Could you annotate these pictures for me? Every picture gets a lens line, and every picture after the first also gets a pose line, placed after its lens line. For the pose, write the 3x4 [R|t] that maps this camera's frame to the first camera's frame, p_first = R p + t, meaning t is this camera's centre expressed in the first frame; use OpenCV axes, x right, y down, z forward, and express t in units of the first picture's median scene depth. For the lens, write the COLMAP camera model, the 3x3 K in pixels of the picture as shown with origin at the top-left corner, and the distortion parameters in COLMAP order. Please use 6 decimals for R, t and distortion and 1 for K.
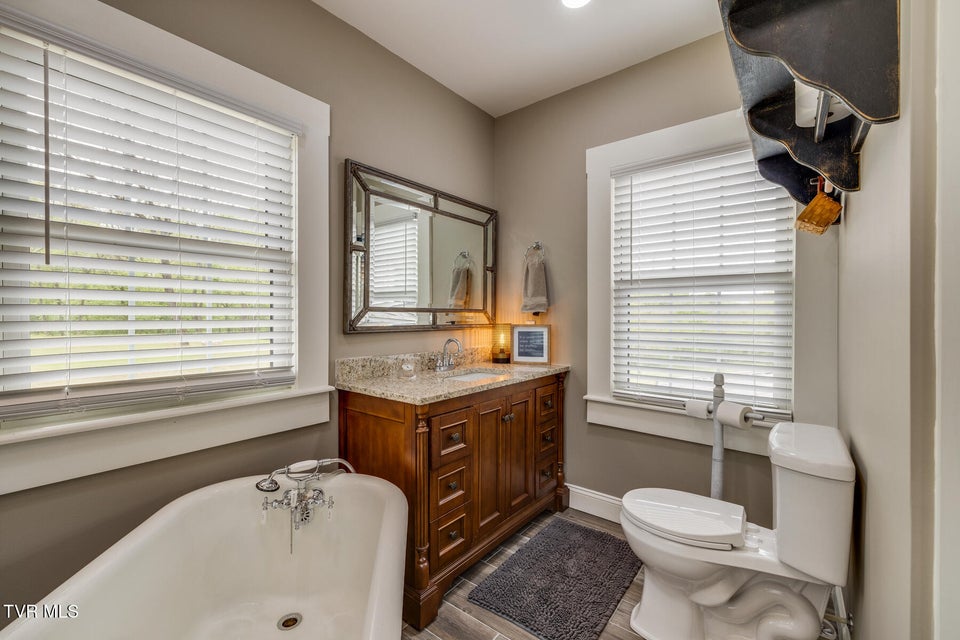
lens RADIAL K [[409.3, 0, 482.3], [0, 409.3, 315.1], [0, 0, 1]] dist [0.001400, 0.000396]
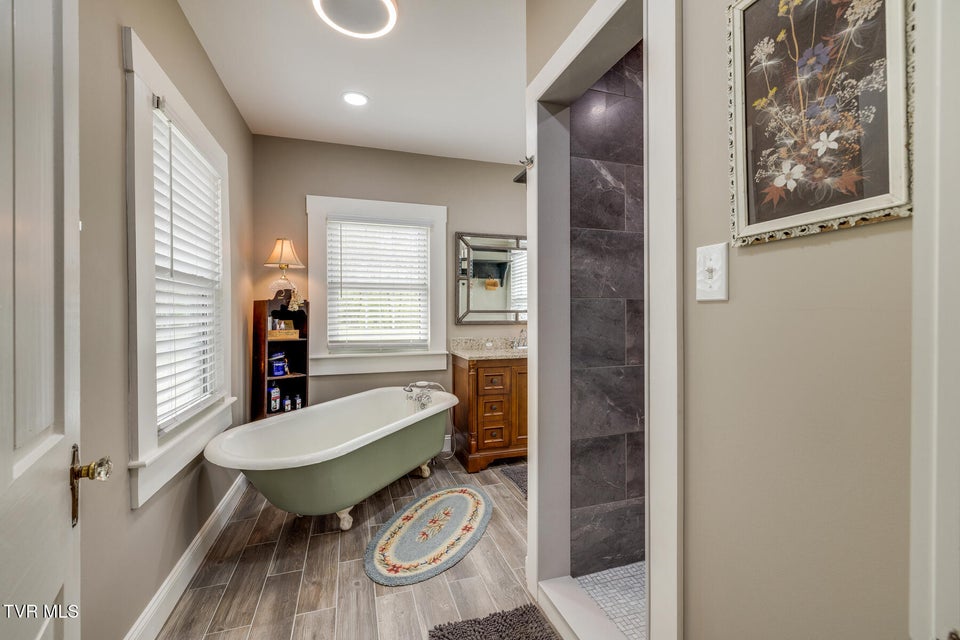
lens RADIAL K [[409.3, 0, 479.5], [0, 409.3, 318.2], [0, 0, 1]] dist [0.001400, 0.000396]
pose [[0.819201, -0.000316, -0.573507, 0.920141], [0.002739, 0.999991, 0.003361, 0.010930], [0.573500, -0.004324, 0.819194, -0.530027]]
